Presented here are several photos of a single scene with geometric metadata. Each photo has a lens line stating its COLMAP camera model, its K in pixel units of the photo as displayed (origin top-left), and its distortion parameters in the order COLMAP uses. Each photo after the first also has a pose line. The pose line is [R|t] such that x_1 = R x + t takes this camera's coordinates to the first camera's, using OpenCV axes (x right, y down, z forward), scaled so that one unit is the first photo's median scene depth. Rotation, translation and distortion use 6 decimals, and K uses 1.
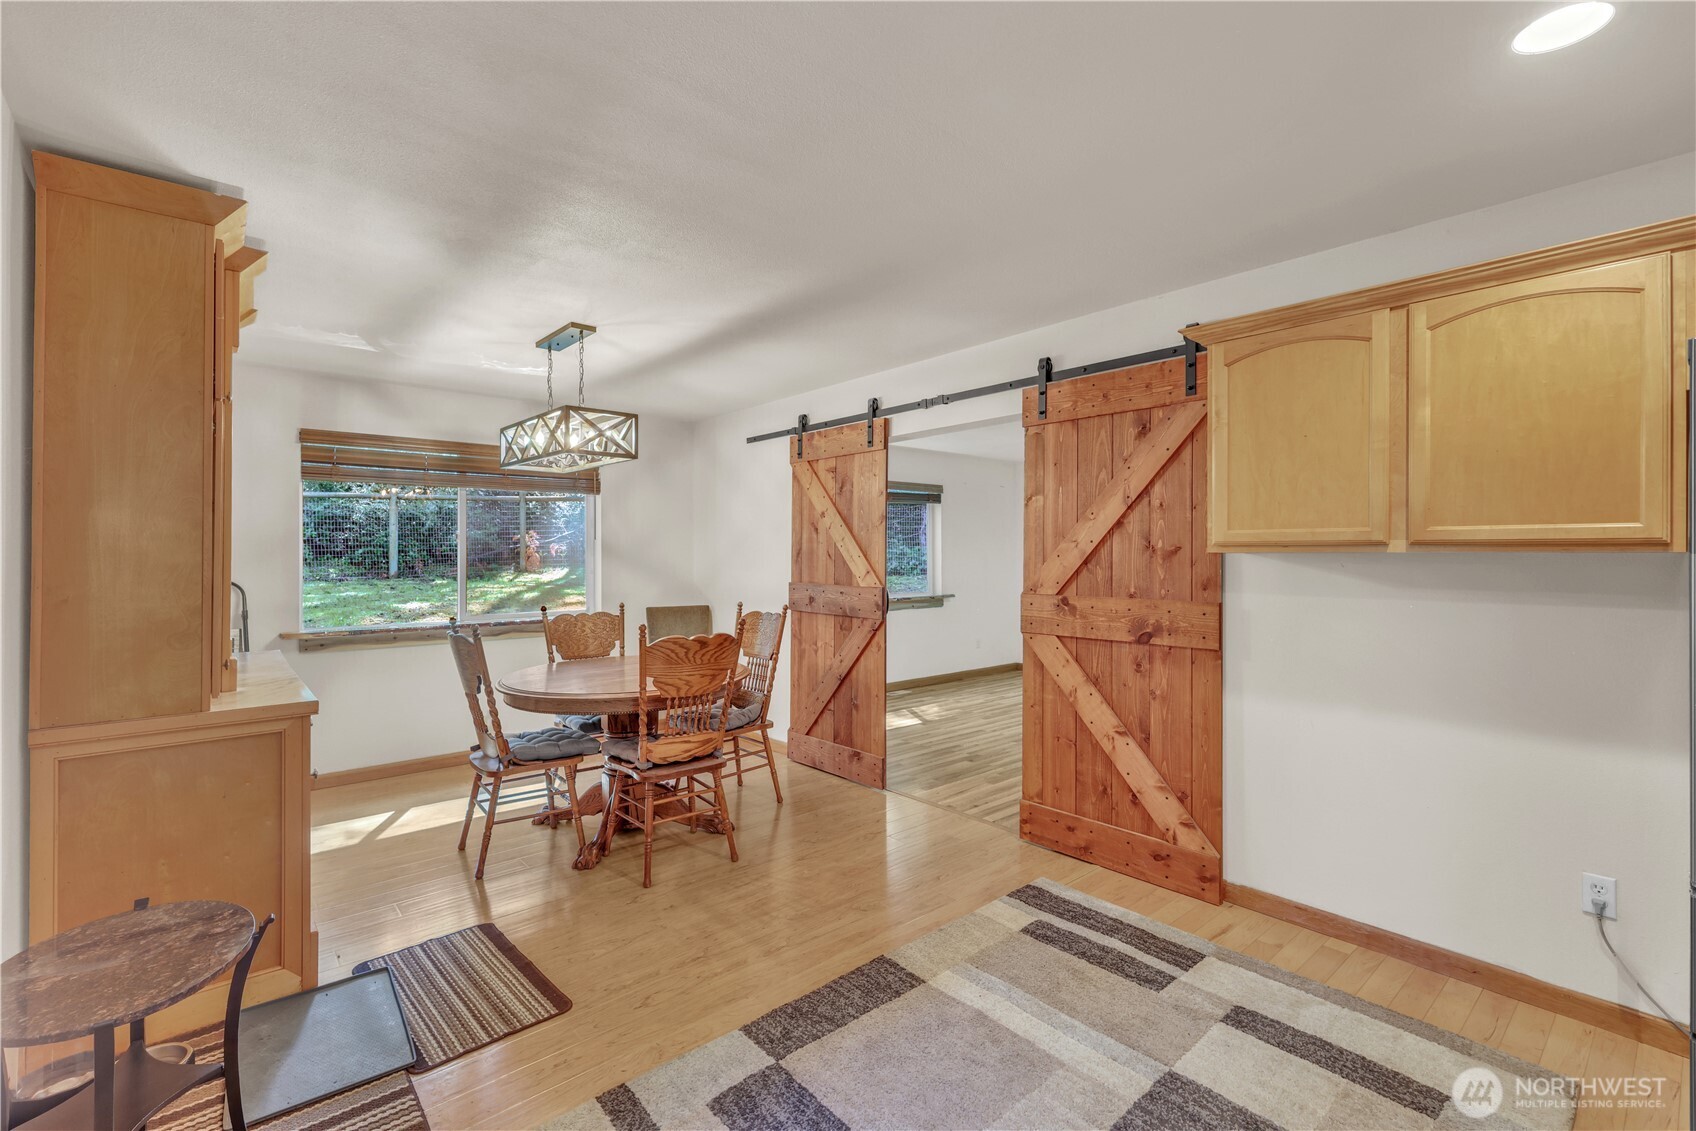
lens RADIAL K [[747.2, 0, 852.1], [0, 747.2, 556.3], [0, 0, 1]] dist [0.002111, 0.001043]
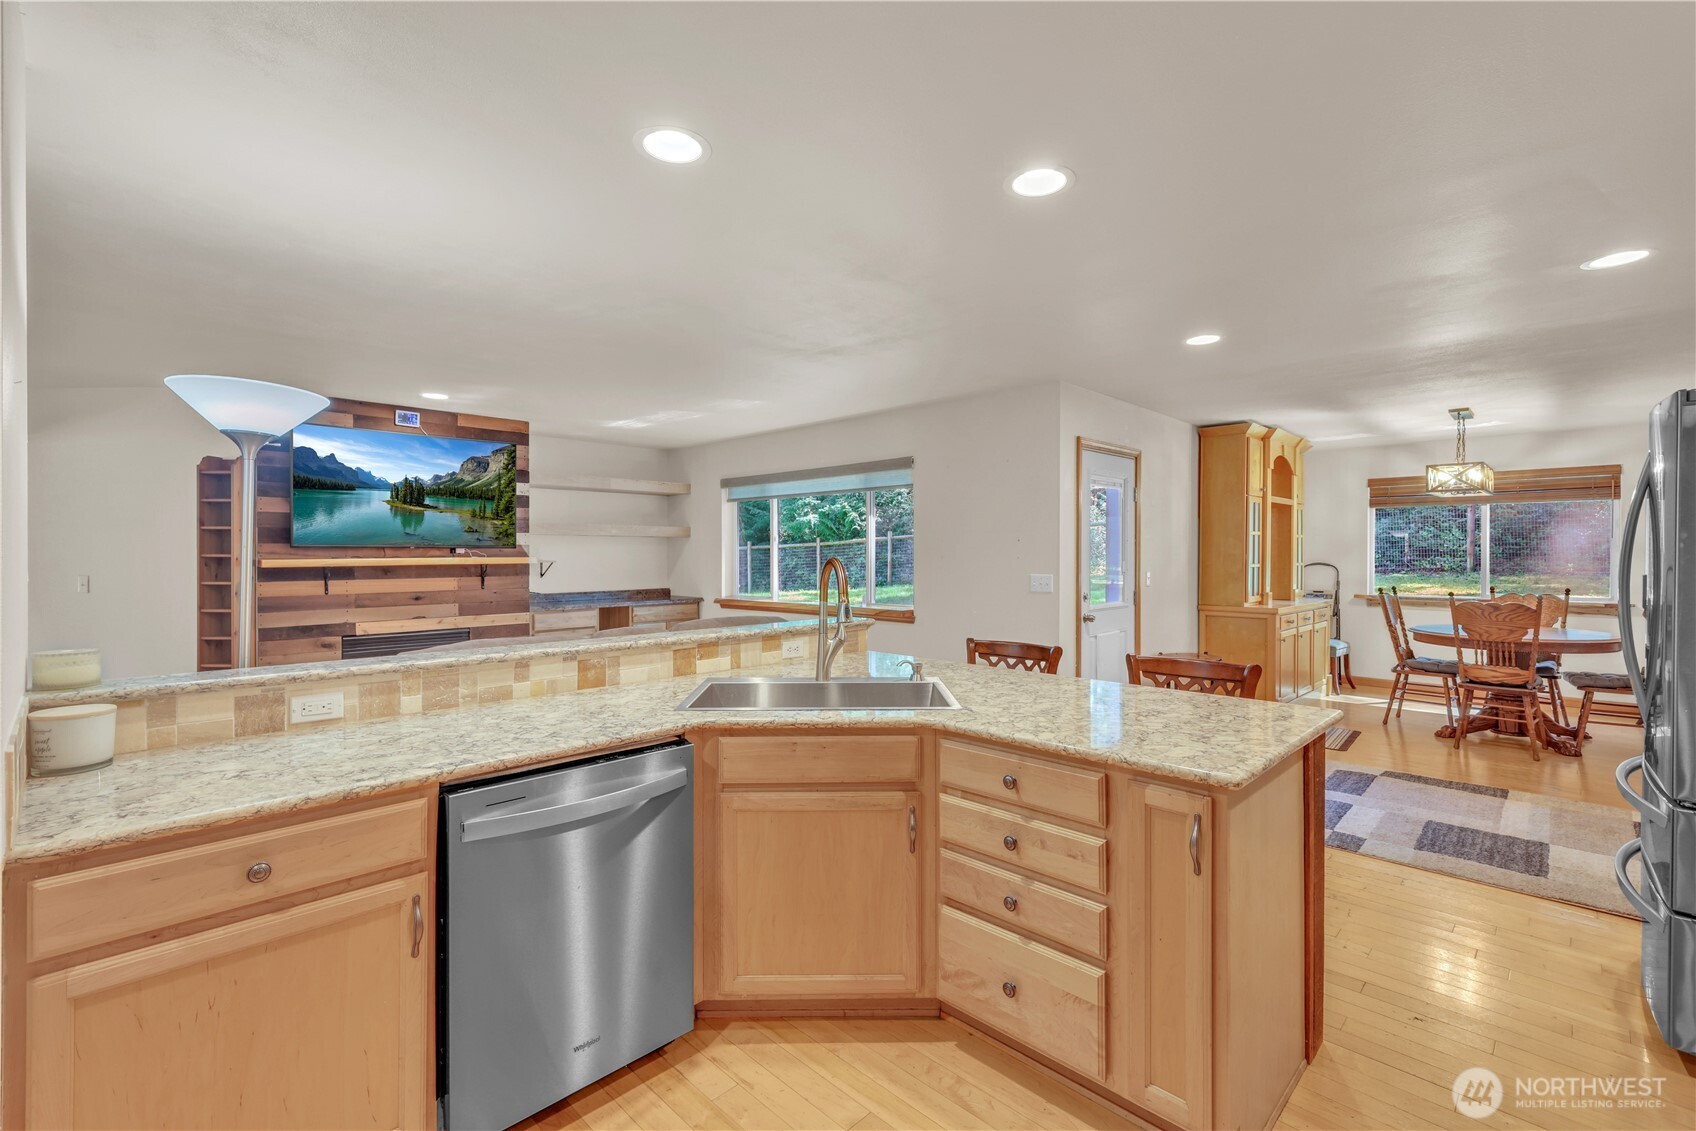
lens RADIAL K [[747.2, 0, 850.1], [0, 747.2, 558.5], [0, 0, 1]] dist [0.002111, 0.001043]
pose [[0.073885, 0.011678, -0.997198, 1.182423], [-0.002096, 0.999931, 0.011555, -0.002700], [0.997265, 0.001237, 0.073904, -0.440080]]
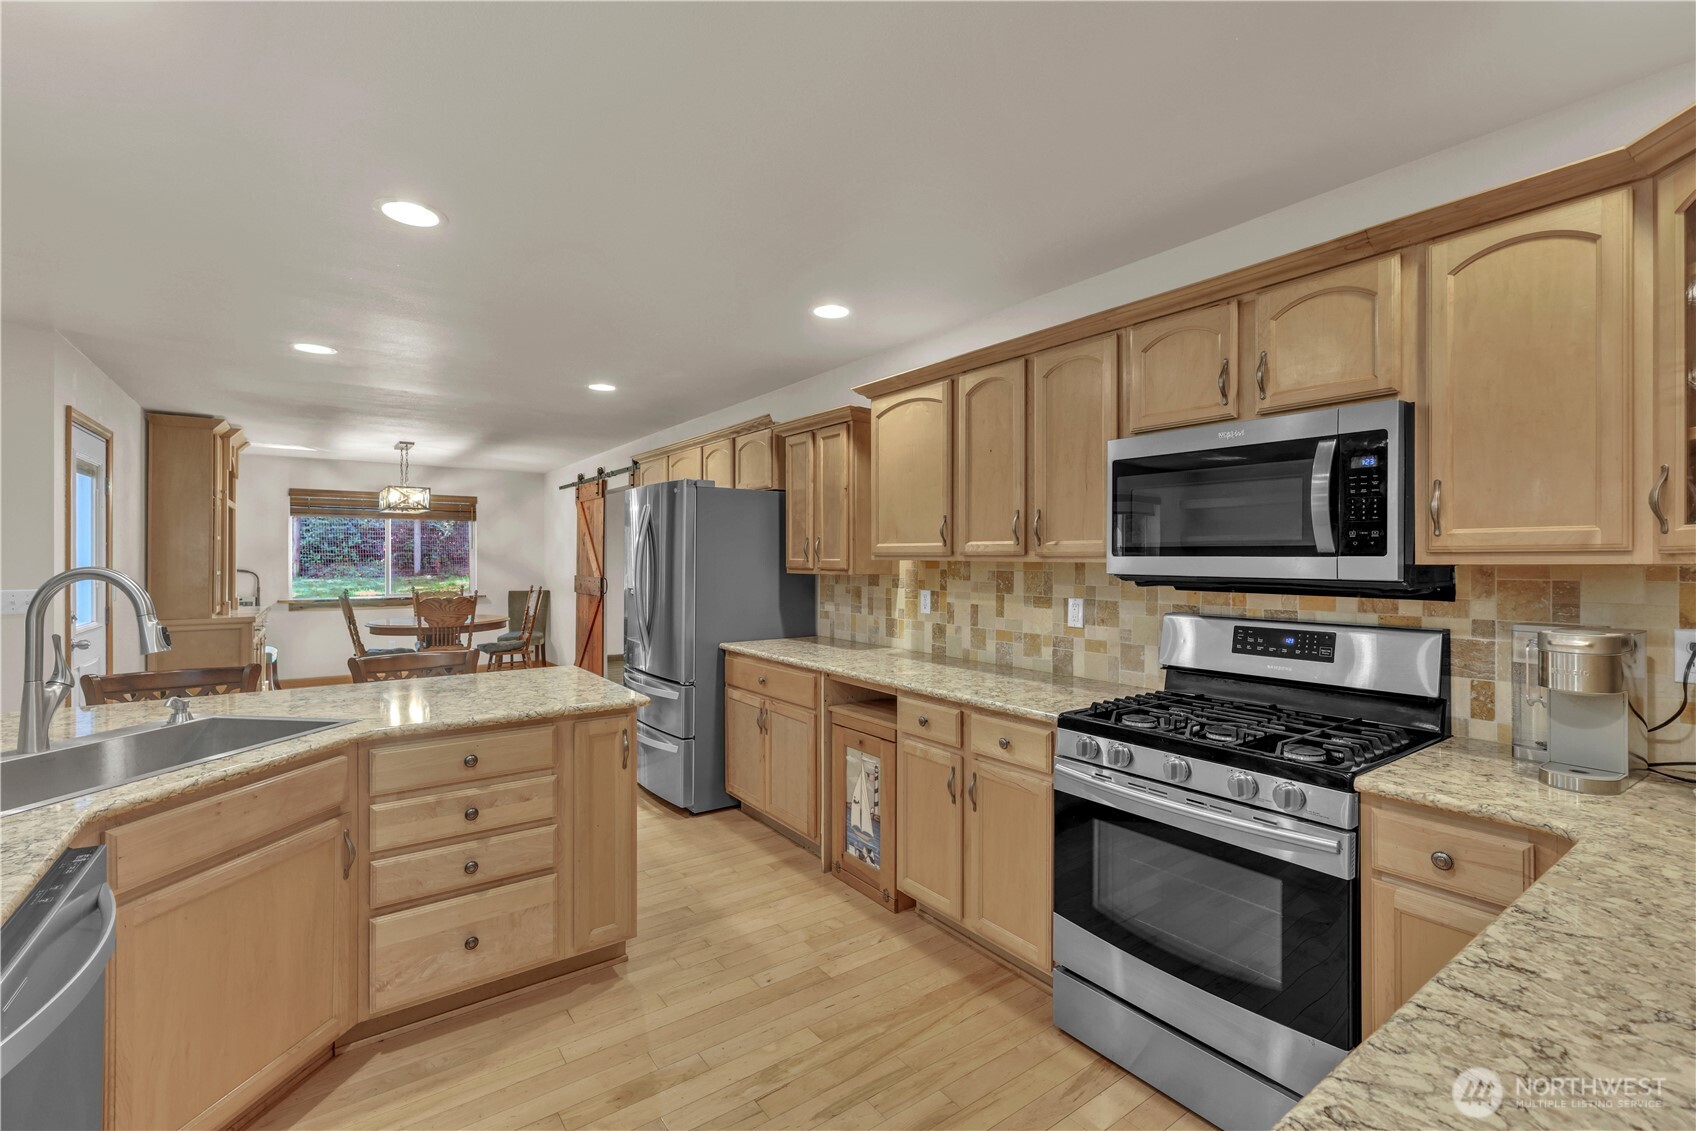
lens RADIAL K [[747.2, 0, 852.2], [0, 747.2, 560.5], [0, 0, 1]] dist [0.002111, 0.001043]
pose [[0.995464, 0.002784, -0.095098, 1.022918], [-0.002638, 0.999995, 0.001656, -0.002471], [0.095102, -0.001398, 0.995467, -0.876435]]
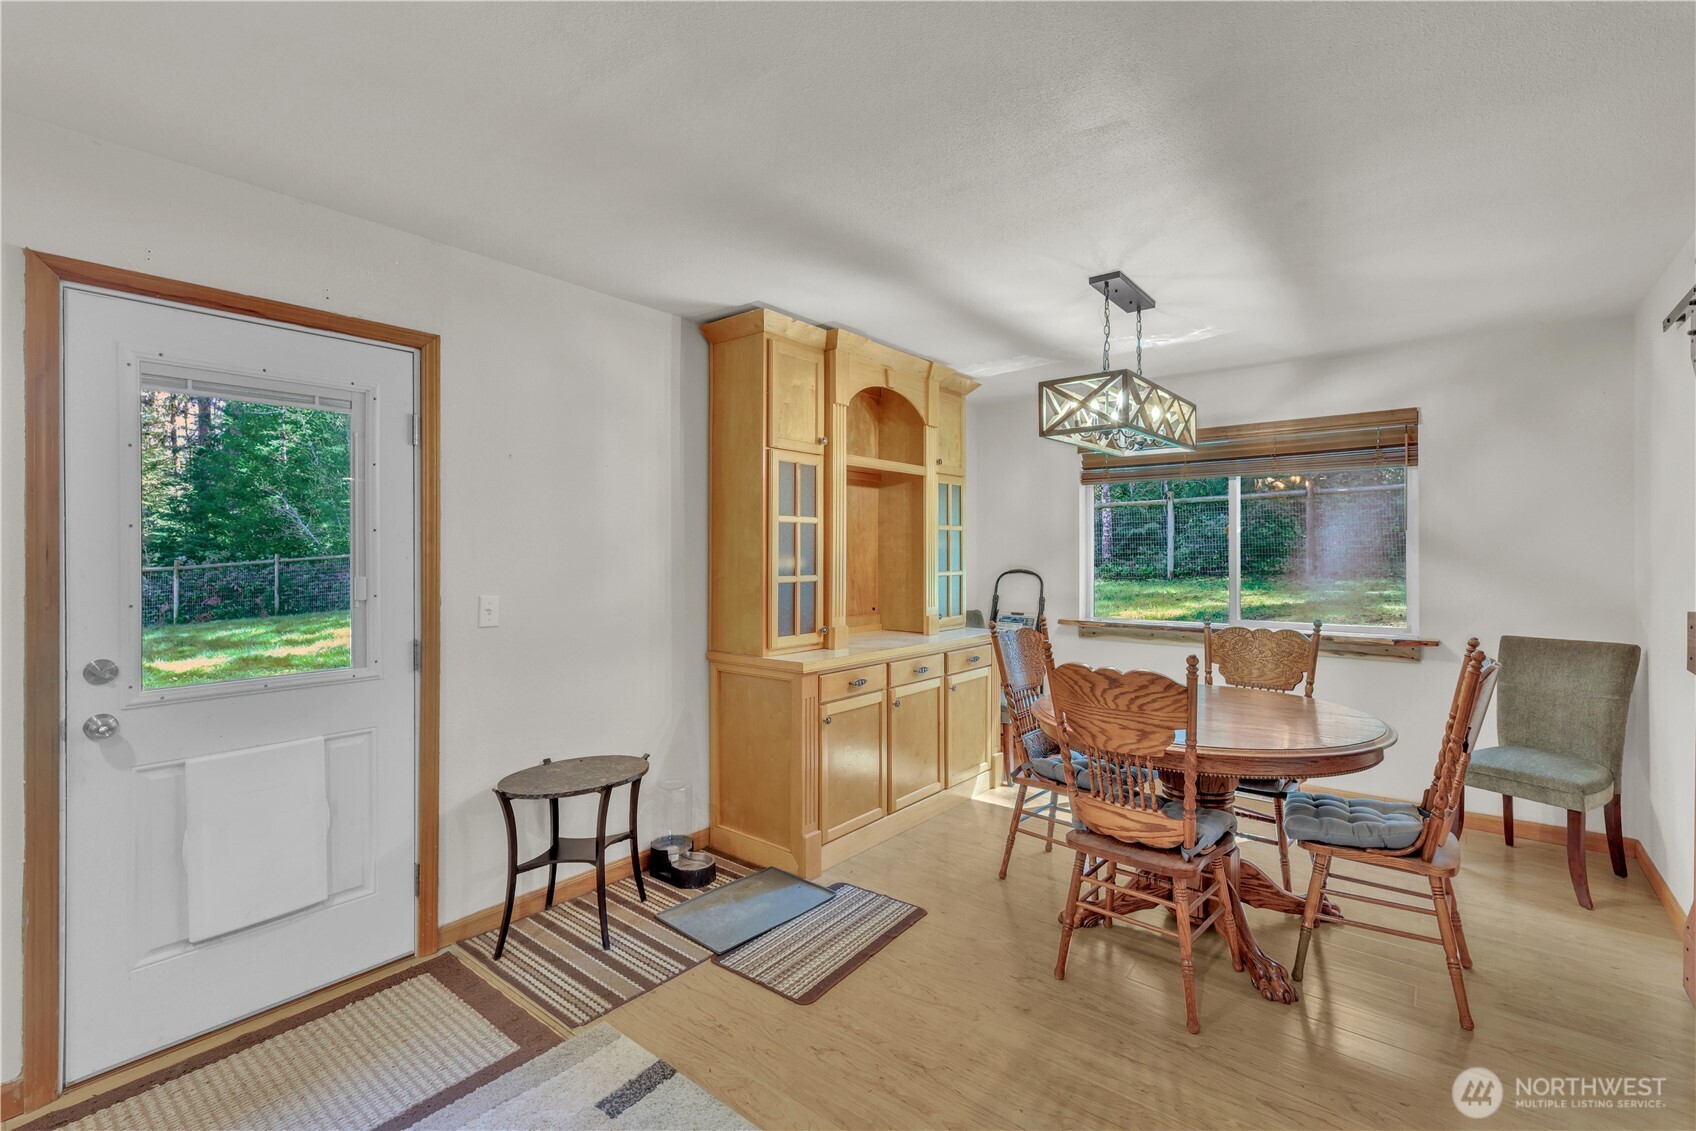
lens RADIAL K [[747.2, 0, 856.1], [0, 747.2, 554.1], [0, 0, 1]] dist [0.002111, 0.001043]
pose [[0.170865, 0.003591, -0.985288, 0.417364], [0.000692, 0.999993, 0.003765, -0.004046], [0.985294, -0.001325, 0.170862, 0.598644]]
